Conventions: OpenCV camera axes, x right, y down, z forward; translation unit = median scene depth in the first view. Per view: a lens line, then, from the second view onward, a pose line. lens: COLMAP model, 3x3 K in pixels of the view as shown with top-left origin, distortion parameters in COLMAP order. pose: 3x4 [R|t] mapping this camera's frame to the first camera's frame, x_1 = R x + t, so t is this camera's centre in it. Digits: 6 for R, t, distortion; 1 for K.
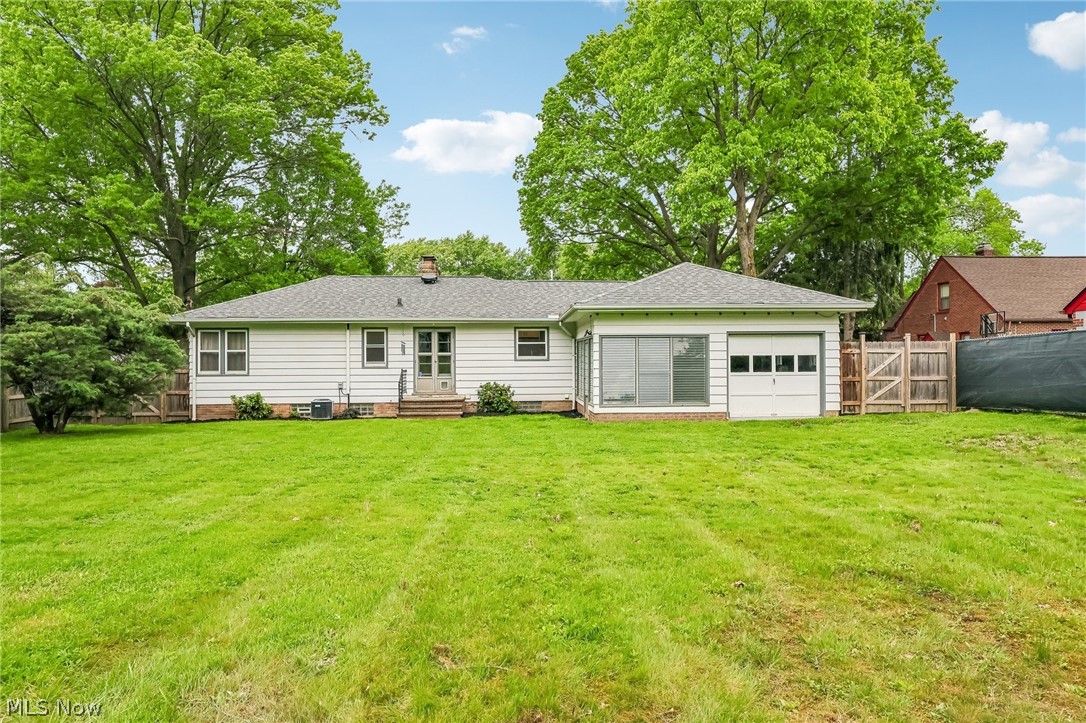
lens RADIAL K [[650.7, 0, 550.6], [0, 650.7, 357.5], [0, 0, 1]] dist [-0.010798, -0.002791]
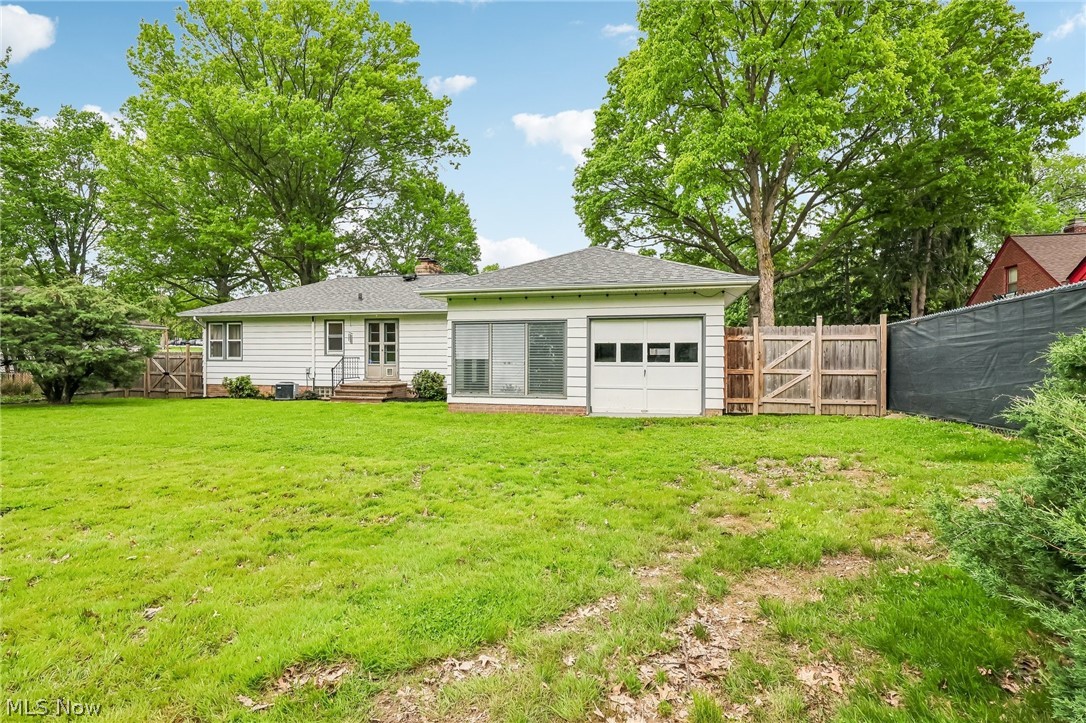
lens RADIAL K [[524.1, 0, 543.0], [0, 524.1, 361.5], [0, 0, 1]] dist [-0.012301, 0.000741]
pose [[0.957100, 0.010908, -0.289553, 0.345216], [-0.006049, 0.999826, 0.017670, 0.008325], [0.289695, -0.015160, 0.956999, 0.239693]]
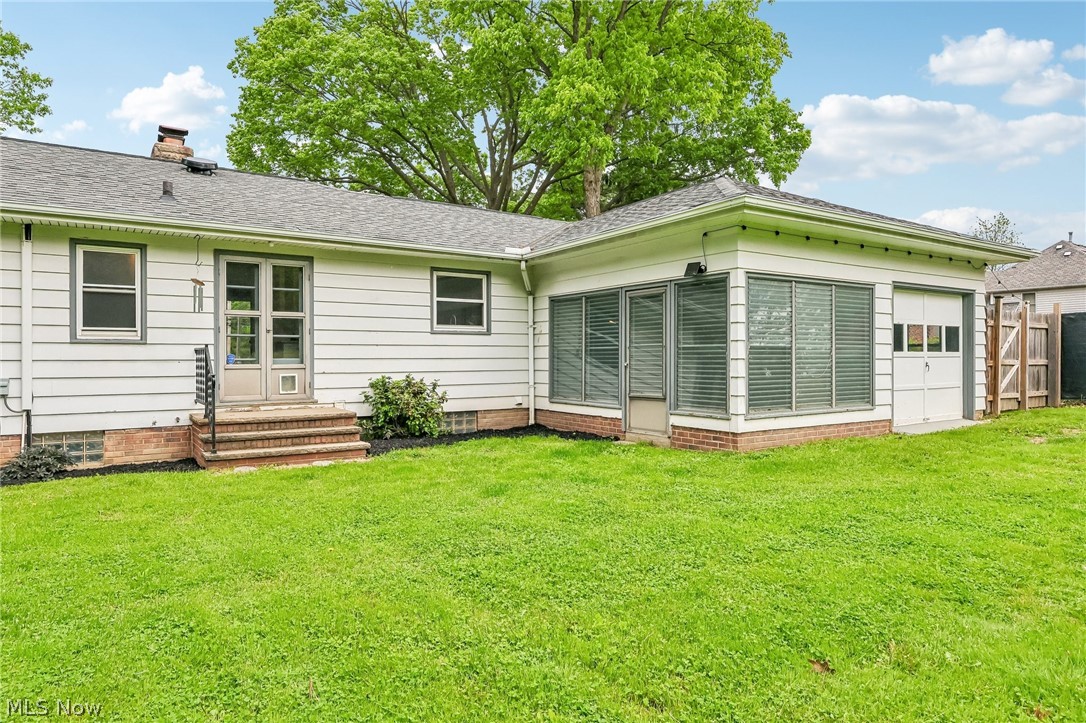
lens RADIAL K [[659.7, 0, 543.0], [0, 659.7, 361.5], [0, 0, 1]] dist [-0.007344, -0.002828]
pose [[0.867718, 0.001514, 0.497055, -0.243260], [-0.003985, 0.999984, 0.003910, 0.025446], [-0.497042, -0.005373, 0.867710, 0.524735]]
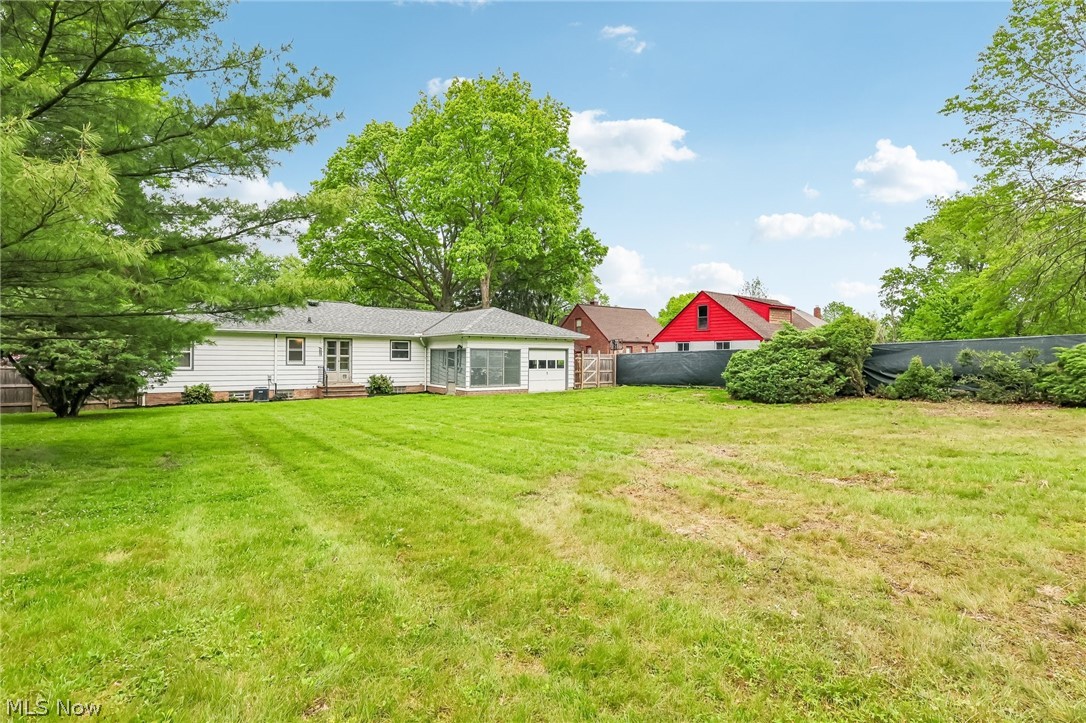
lens RADIAL K [[502.8, 0, 539.7], [0, 502.8, 359.0], [0, 0, 1]] dist [0.014454, 0.001236]
pose [[0.844016, 0.010145, 0.536222, -0.420526], [-0.016307, 0.999844, 0.006752, -0.014100], [-0.536070, -0.014443, 0.844050, -0.245324]]
